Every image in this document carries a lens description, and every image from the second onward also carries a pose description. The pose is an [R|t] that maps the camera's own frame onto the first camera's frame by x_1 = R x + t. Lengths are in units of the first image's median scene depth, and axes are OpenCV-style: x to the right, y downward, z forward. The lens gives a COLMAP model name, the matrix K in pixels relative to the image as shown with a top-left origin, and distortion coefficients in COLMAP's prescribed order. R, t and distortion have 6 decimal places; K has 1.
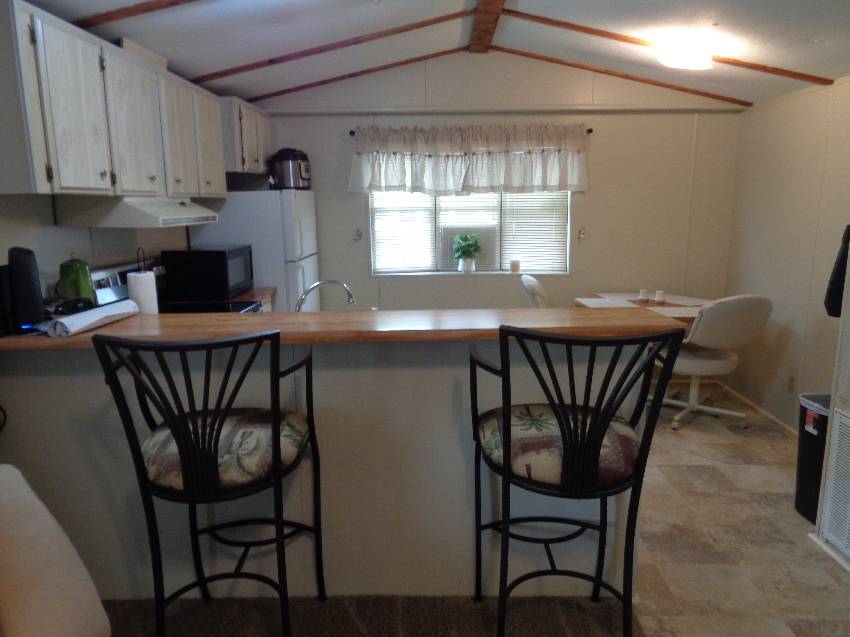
lens RADIAL K [[627.4, 0, 428.4], [0, 627.4, 310.6], [0, 0, 1]] dist [-0.008901, 0.002835]
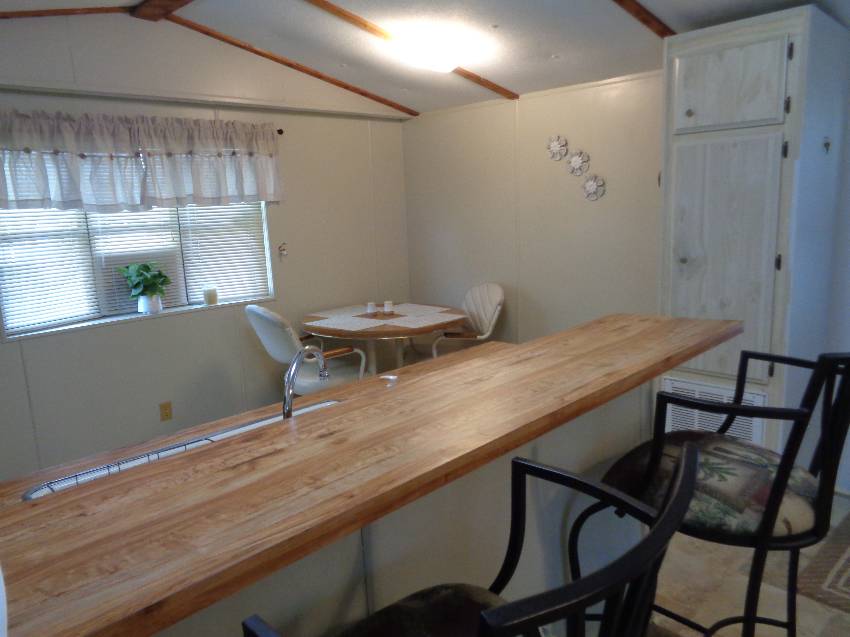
lens RADIAL K [[627.4, 0, 425.4], [0, 627.4, 319.4], [0, 0, 1]] dist [-0.008901, 0.002835]
pose [[0.697538, -0.154576, 0.699677, -0.250324], [0.165018, 0.984862, 0.053066, -0.041780], [-0.697288, 0.078444, 0.712486, 0.253499]]
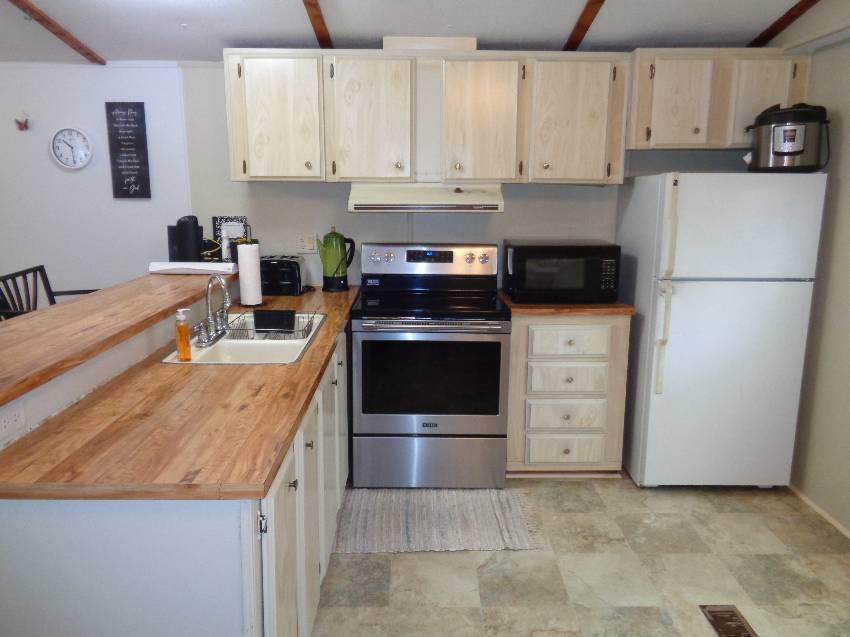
lens RADIAL K [[627.4, 0, 427.0], [0, 627.4, 316.5], [0, 0, 1]] dist [-0.008901, 0.002835]
pose [[0.024232, 0.211566, -0.977063, 0.418223], [-0.175931, 0.963000, 0.204158, -0.124754], [0.984104, 0.166948, 0.060556, 0.668949]]
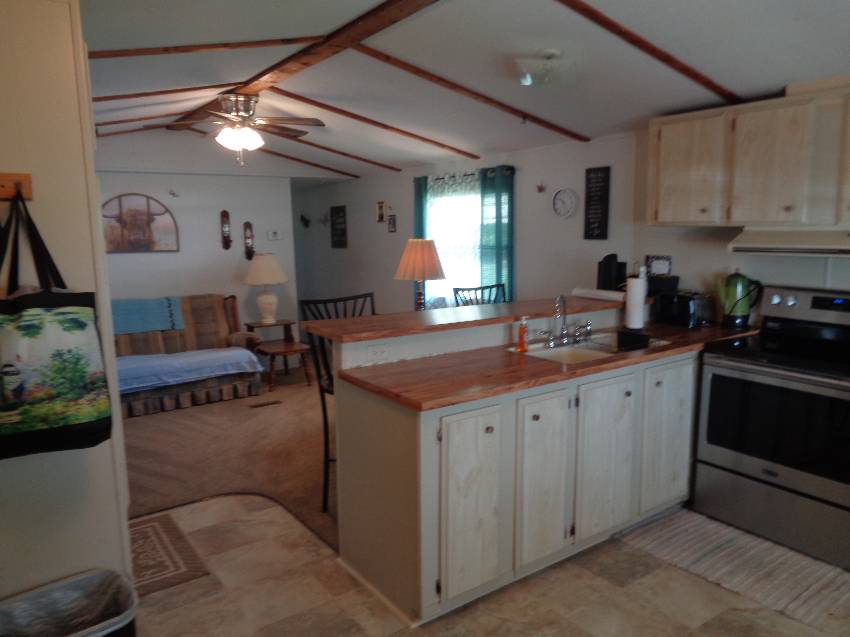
lens RADIAL K [[627.4, 0, 431.8], [0, 627.4, 315.4], [0, 0, 1]] dist [-0.008901, 0.002835]
pose [[-0.803401, 0.097888, -0.587337, 0.436065], [-0.085805, 0.957066, 0.276879, -0.182103], [0.589224, 0.272841, -0.760508, 0.971575]]
